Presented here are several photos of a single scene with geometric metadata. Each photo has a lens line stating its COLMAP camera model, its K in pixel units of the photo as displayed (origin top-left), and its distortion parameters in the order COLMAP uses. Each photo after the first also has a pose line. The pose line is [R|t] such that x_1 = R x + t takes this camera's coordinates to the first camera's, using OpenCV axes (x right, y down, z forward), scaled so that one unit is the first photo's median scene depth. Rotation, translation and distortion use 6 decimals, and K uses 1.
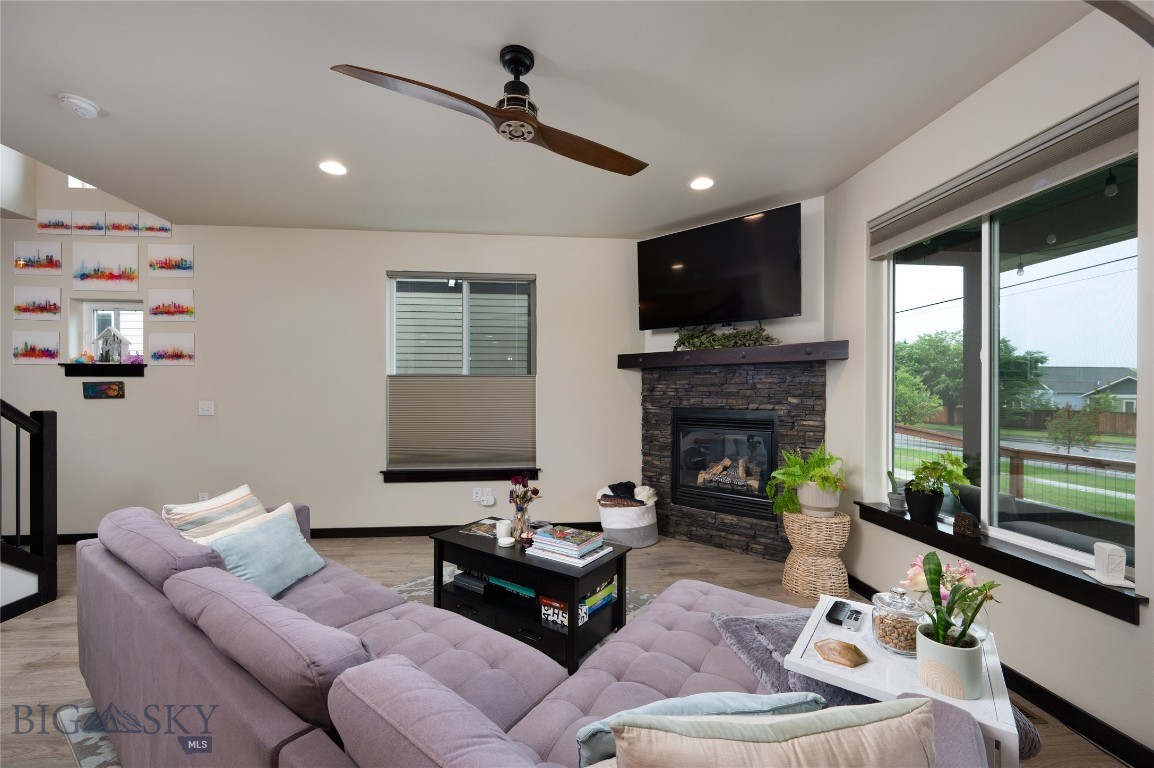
lens RADIAL K [[468.0, 0, 575.7], [0, 468.0, 395.4], [0, 0, 1]] dist [0.000199, -0.000187]
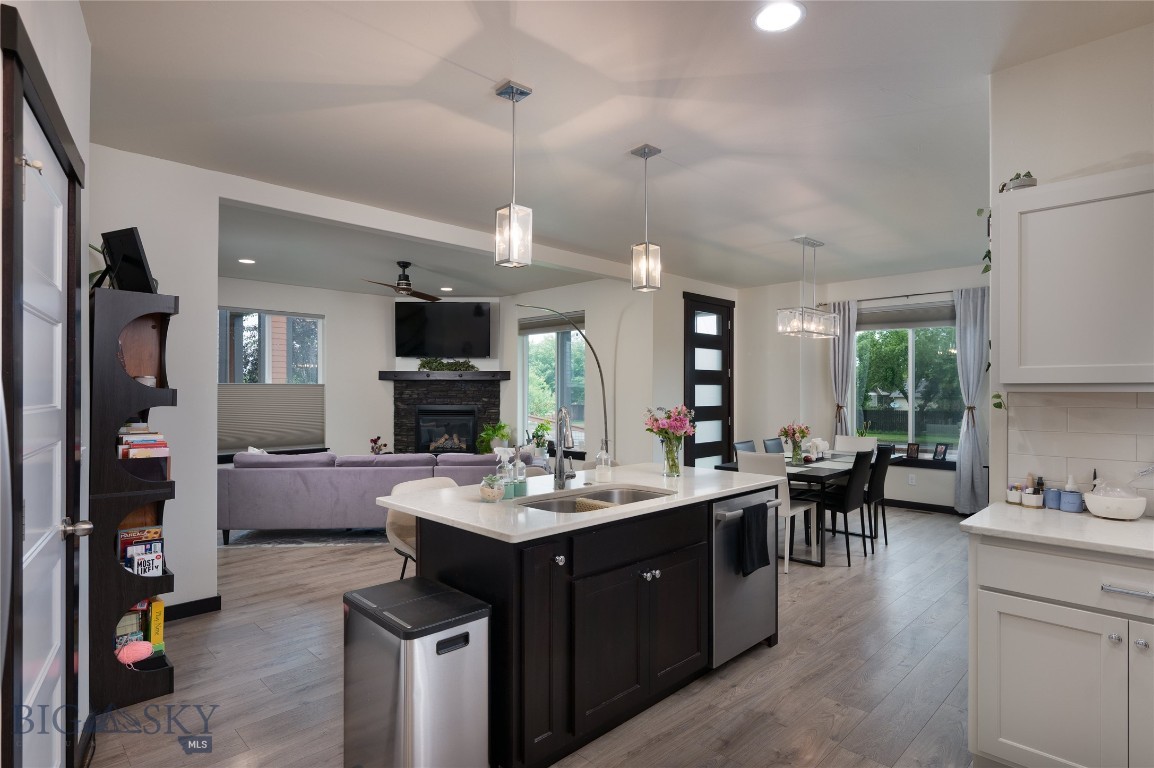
lens RADIAL K [[598.7, 0, 576.3], [0, 598.7, 388.3], [0, 0, 1]] dist [-0.000754, -0.000005]
pose [[0.774142, 0.000127, 0.633012, -0.714502], [0.005938, 0.999955, -0.007462, -0.013320], [-0.632984, 0.009535, 0.774106, -1.019392]]
